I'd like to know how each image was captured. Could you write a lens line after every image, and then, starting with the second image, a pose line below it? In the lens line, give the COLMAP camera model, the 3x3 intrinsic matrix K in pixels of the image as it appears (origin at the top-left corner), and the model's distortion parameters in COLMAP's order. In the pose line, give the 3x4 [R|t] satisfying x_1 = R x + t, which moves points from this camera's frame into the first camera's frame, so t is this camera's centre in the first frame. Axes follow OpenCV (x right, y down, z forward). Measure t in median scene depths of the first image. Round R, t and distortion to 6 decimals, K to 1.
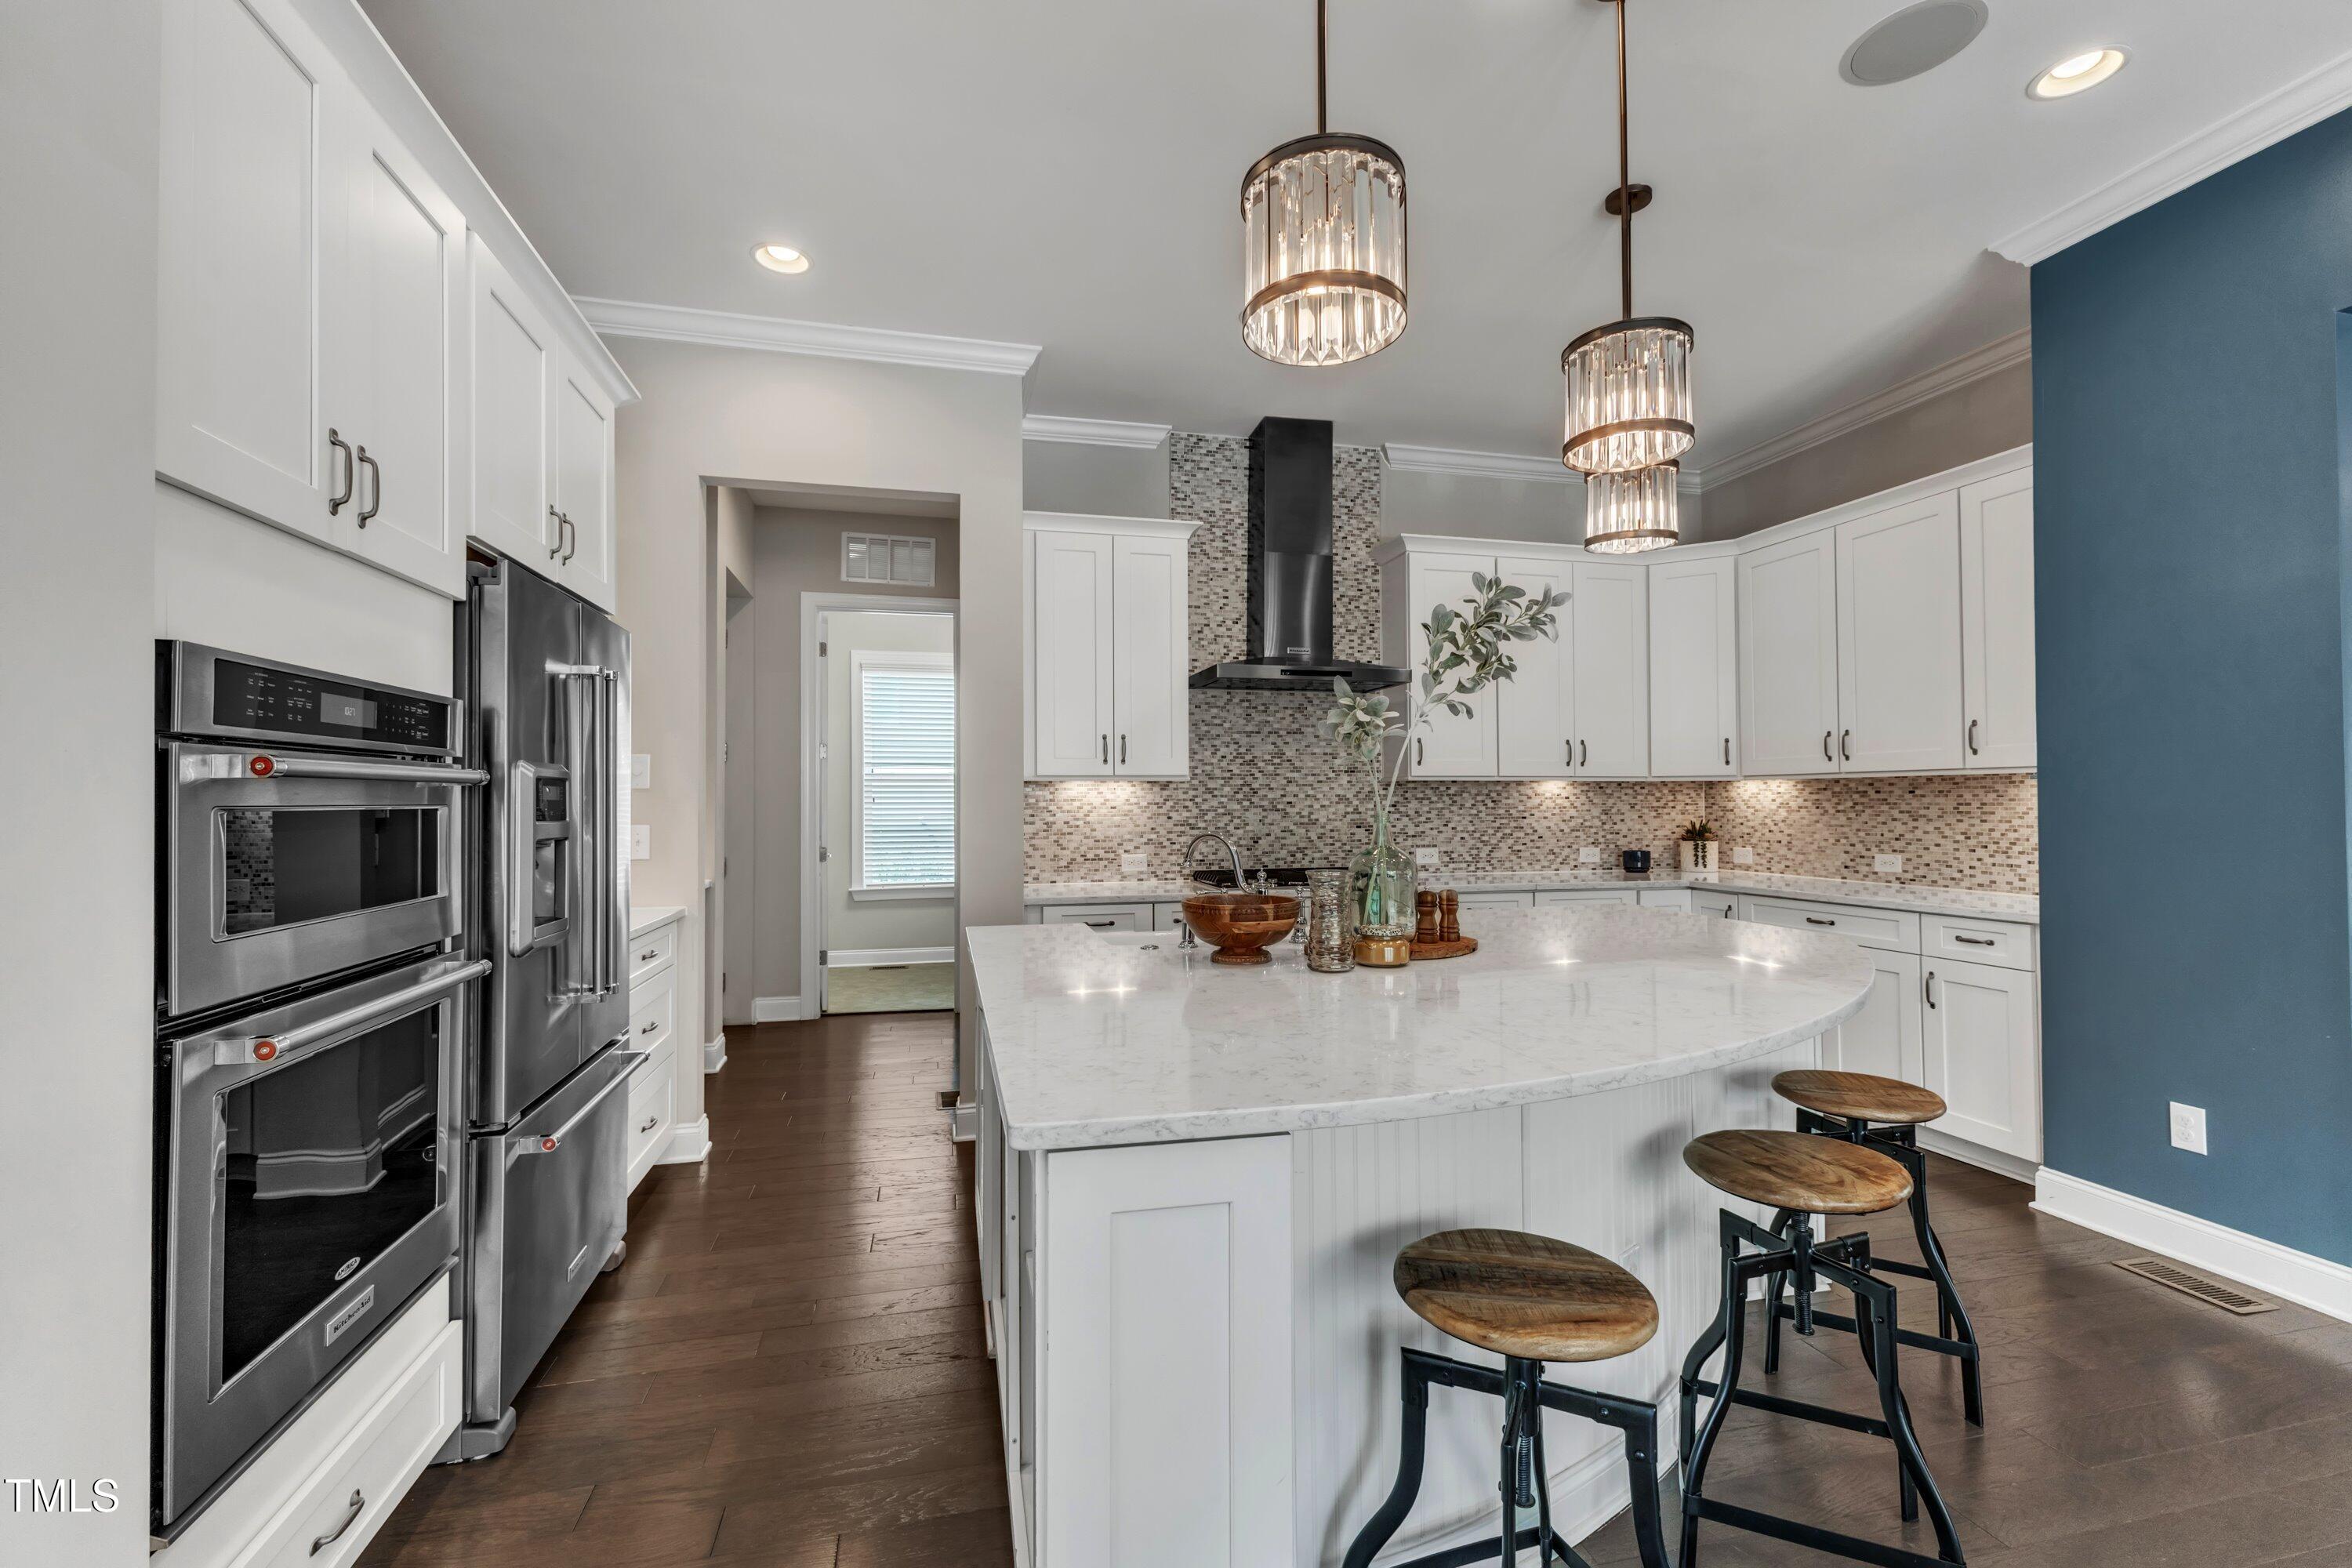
lens RADIAL K [[1022.1, 0, 1168.6], [0, 1022.1, 783.2], [0, 0, 1]] dist [0.011146, -0.002321]
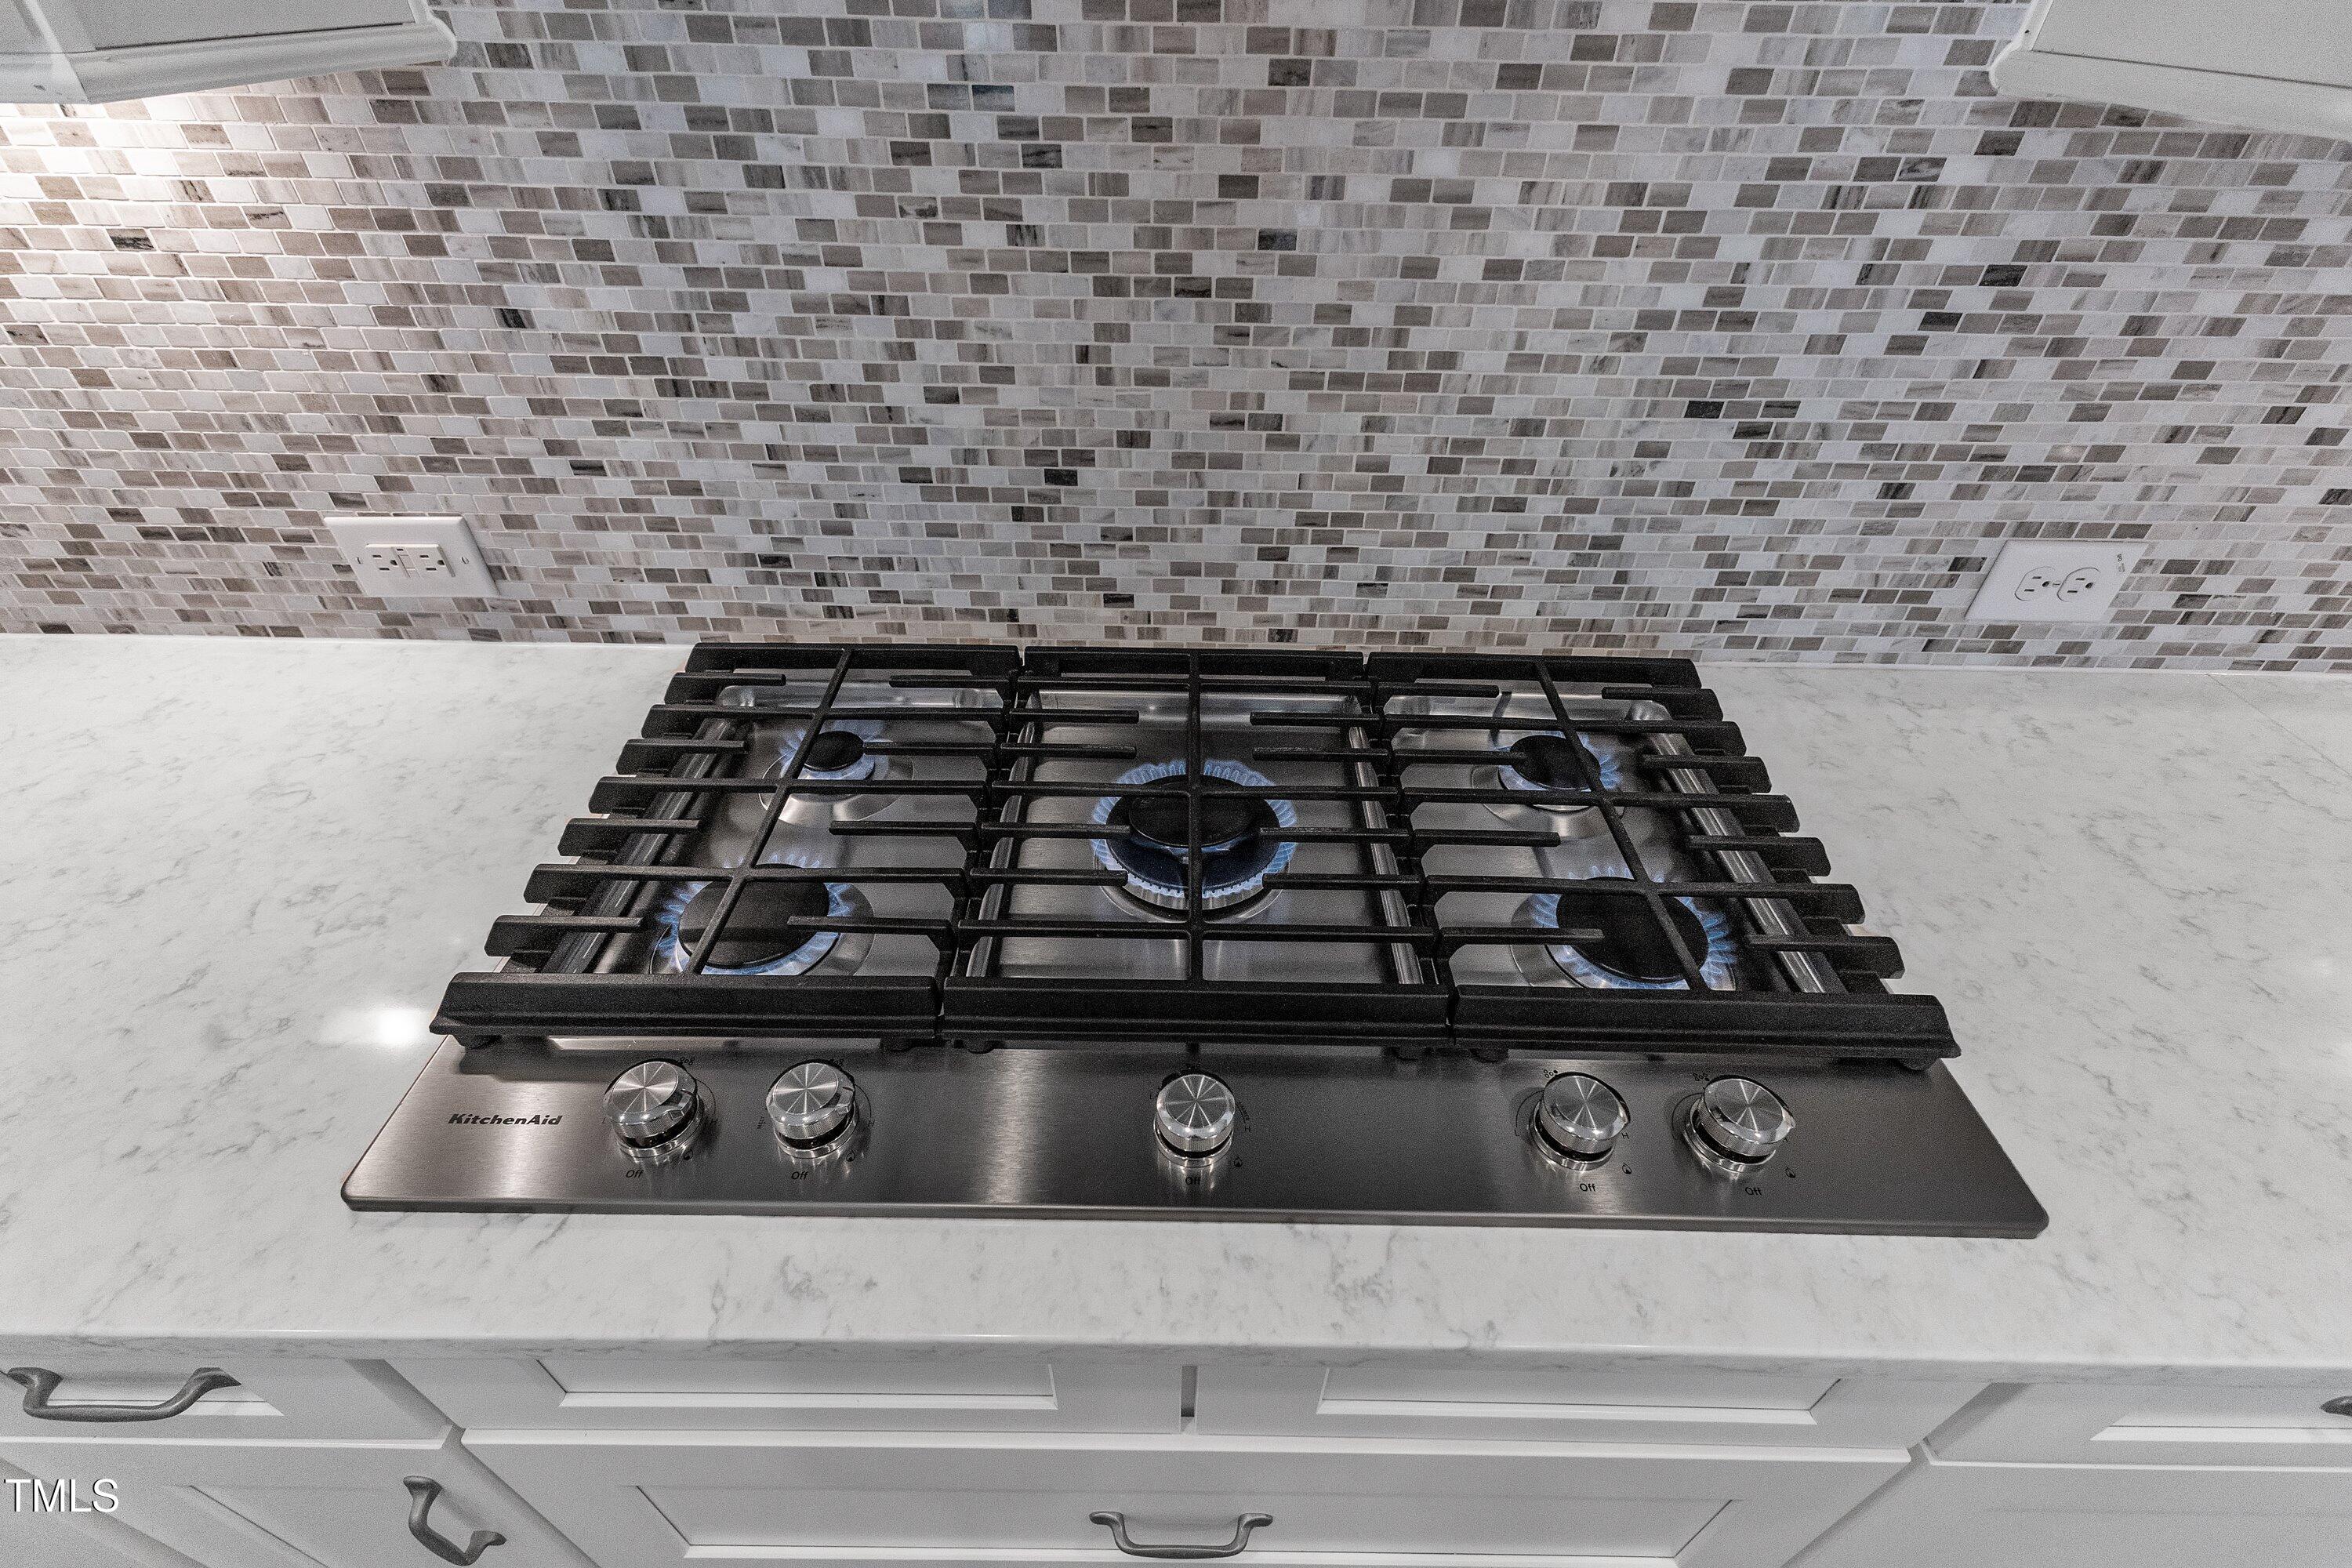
lens RADIAL K [[1022.1, 0, 1172.7], [0, 1022.1, 788.7], [0, 0, 1]] dist [0.011146, -0.002321]
pose [[0.970615, 0.165221, -0.174953, 0.148088], [-0.015160, 0.767579, 0.640775, -0.016573], [0.240160, -0.619293, 0.747529, 0.854677]]
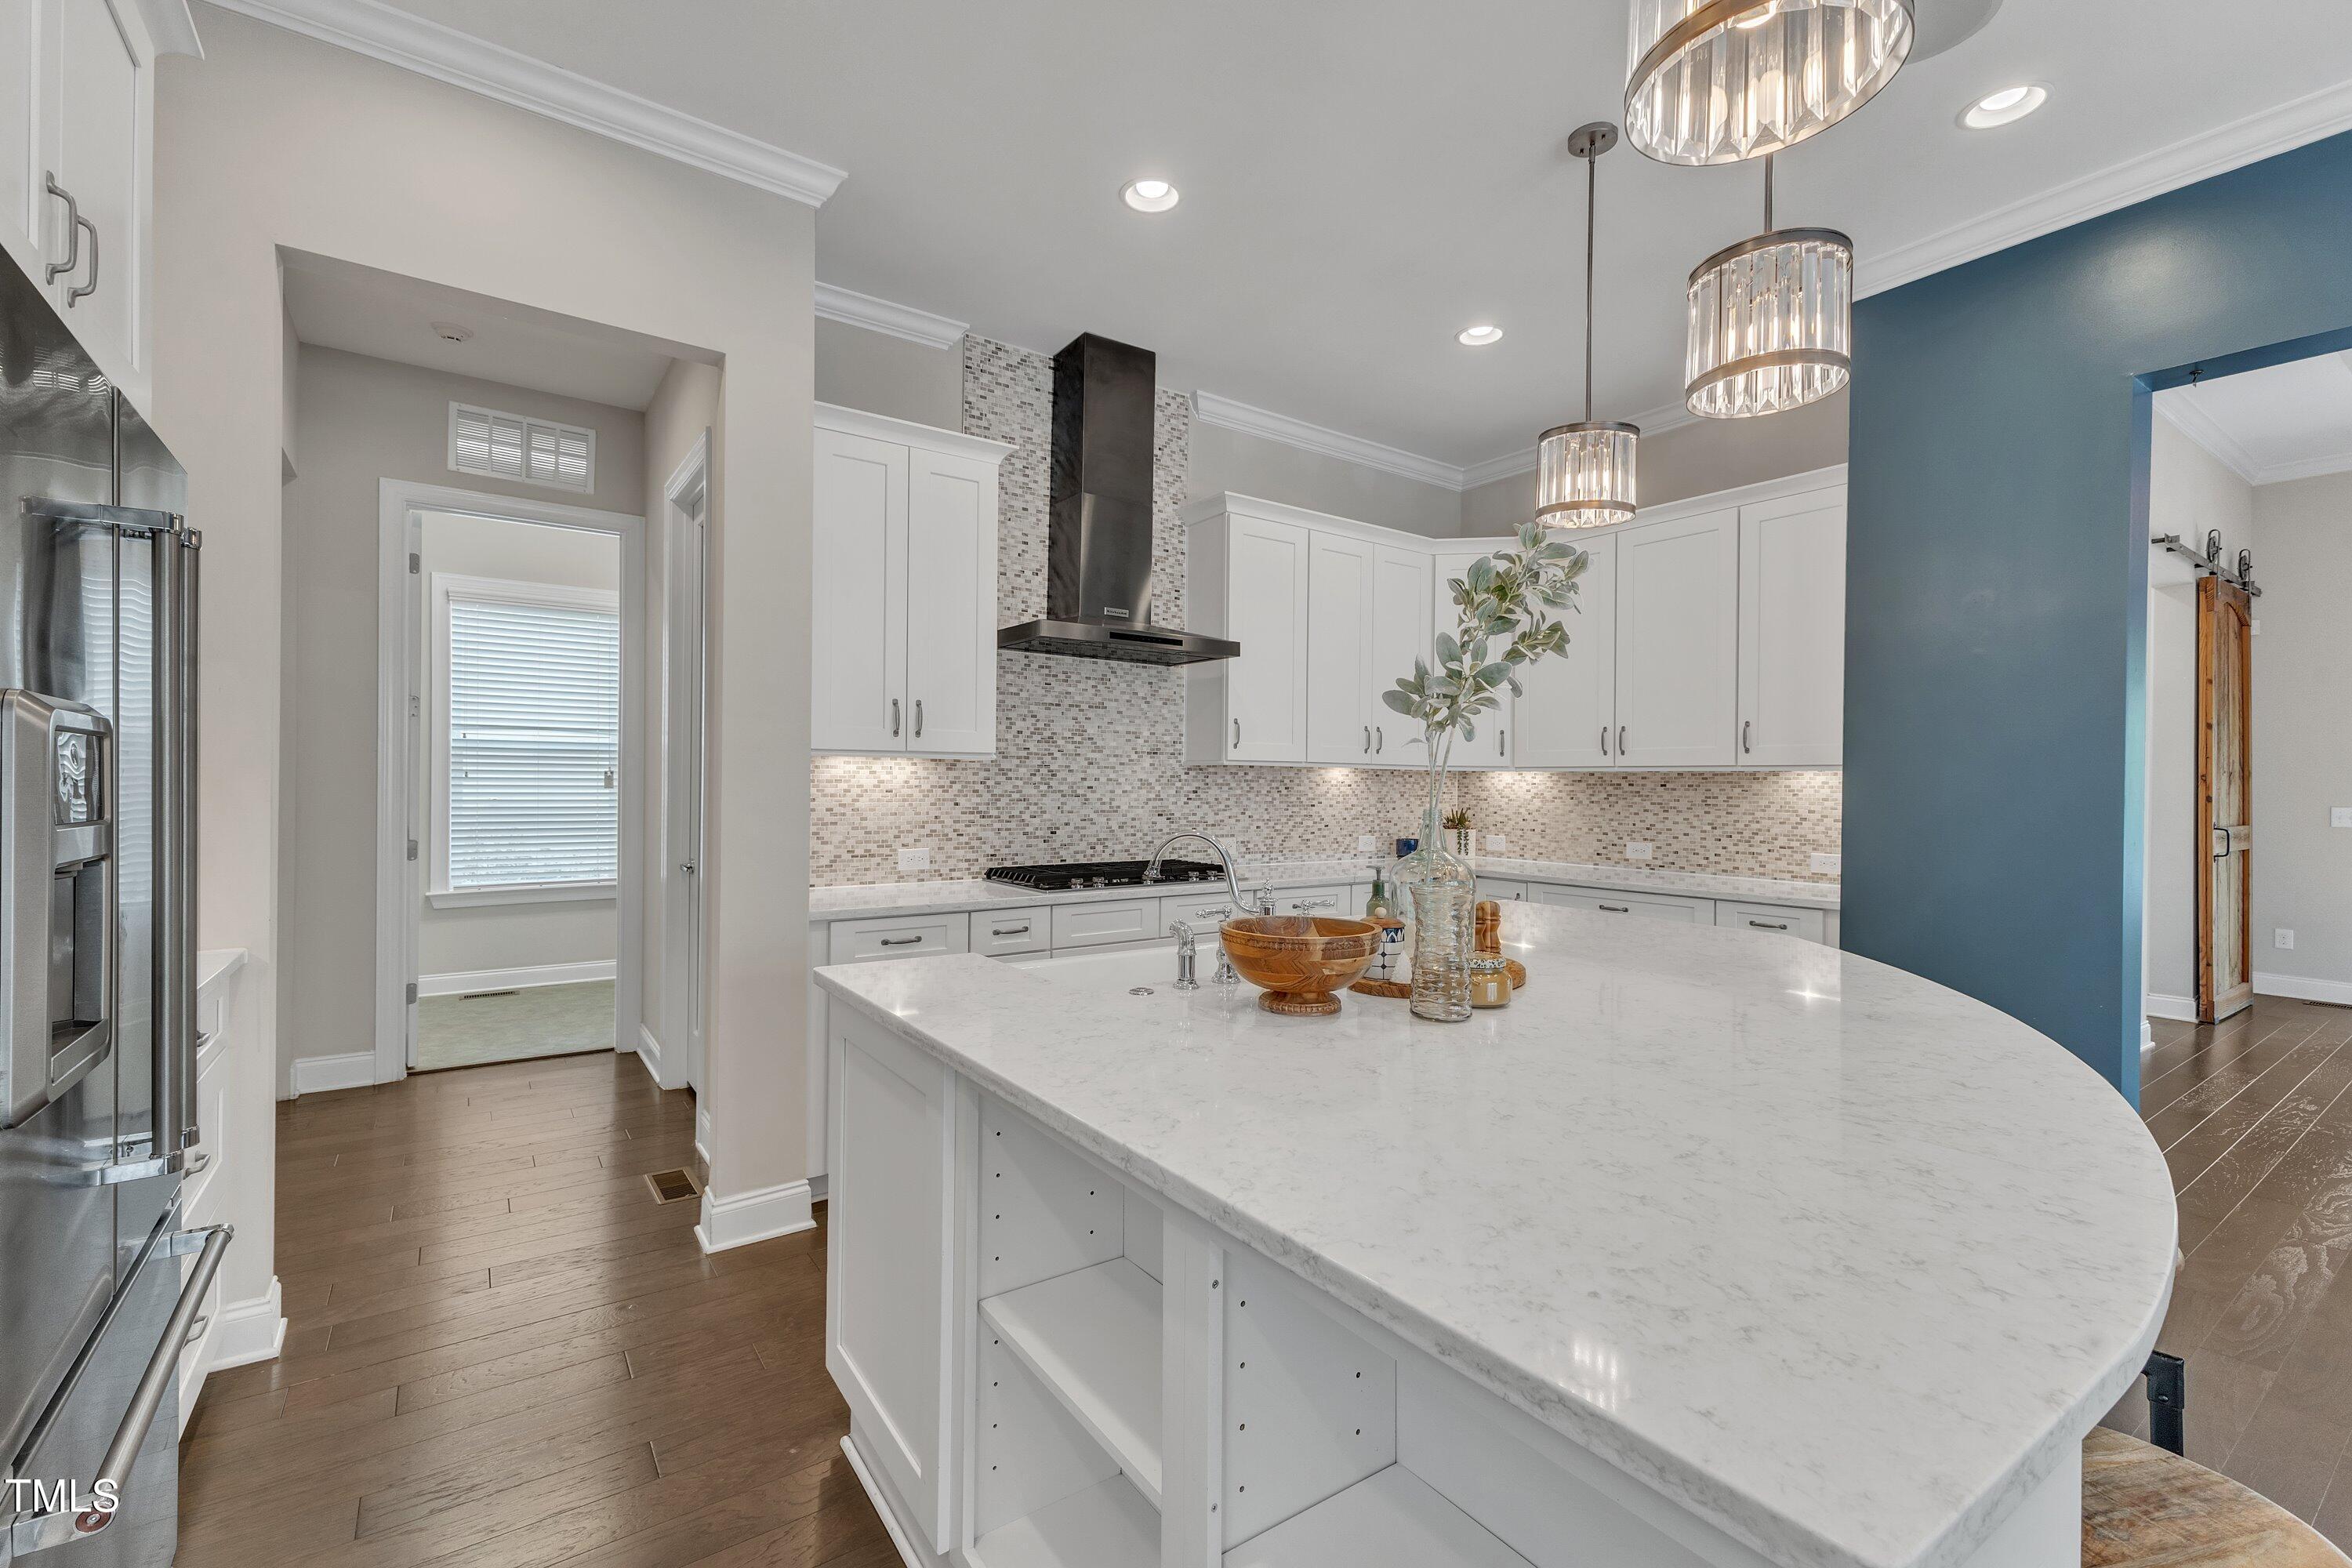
lens RADIAL K [[1022.1, 0, 1173.6], [0, 1022.1, 779.3], [0, 0, 1]] dist [0.011146, -0.002321]
pose [[0.926986, 0.015479, 0.374776, -0.146291], [-0.021414, 0.999703, 0.011676, 0.000655], [-0.374484, -0.018849, 0.927042, 0.173103]]
